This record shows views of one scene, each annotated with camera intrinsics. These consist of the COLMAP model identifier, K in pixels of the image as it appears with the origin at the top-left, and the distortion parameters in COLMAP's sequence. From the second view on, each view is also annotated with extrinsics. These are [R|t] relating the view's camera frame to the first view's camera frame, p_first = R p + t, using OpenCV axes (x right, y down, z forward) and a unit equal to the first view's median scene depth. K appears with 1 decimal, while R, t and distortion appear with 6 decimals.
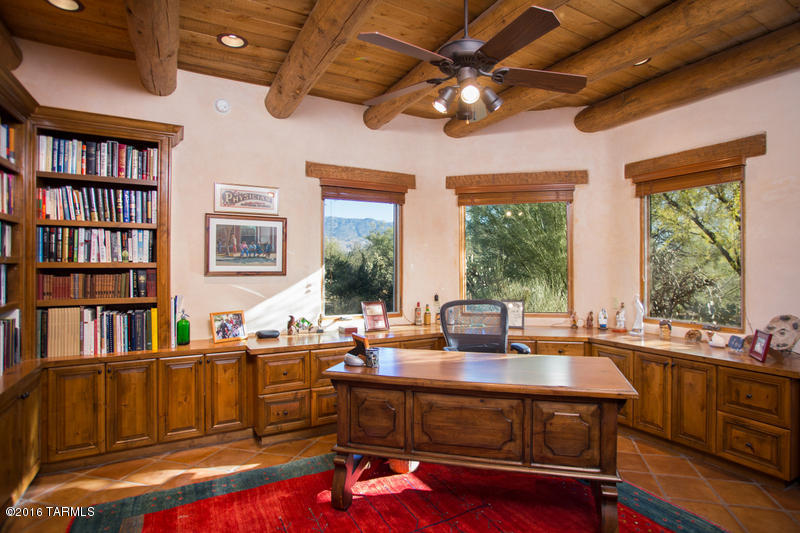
lens RADIAL K [[424.1, 0, 394.9], [0, 424.1, 272.5], [0, 0, 1]] dist [0.007384, 0.001244]
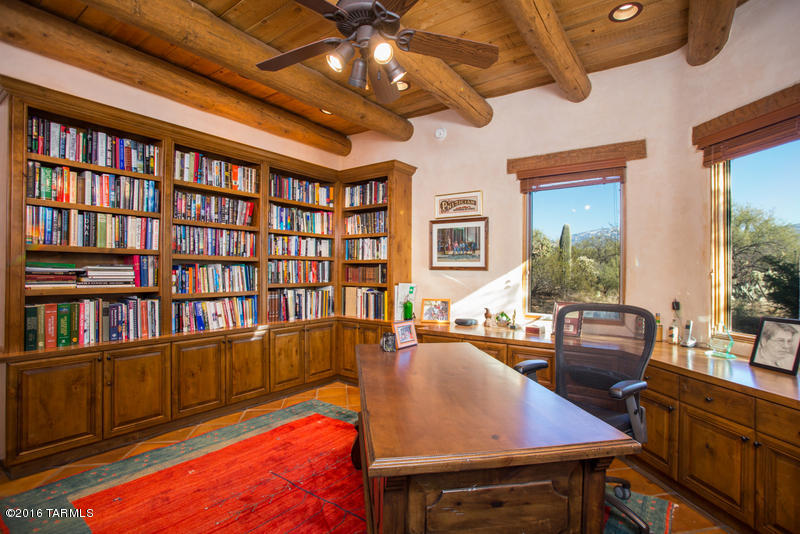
lens RADIAL K [[403.9, 0, 401.2], [0, 403.9, 266.2], [0, 0, 1]] dist [-0.002404, 0.000199]
pose [[0.459474, -0.005662, -0.888173, 0.585454], [-0.023724, 0.999545, -0.018645, 0.021651], [0.887875, 0.029638, 0.459130, 0.362829]]
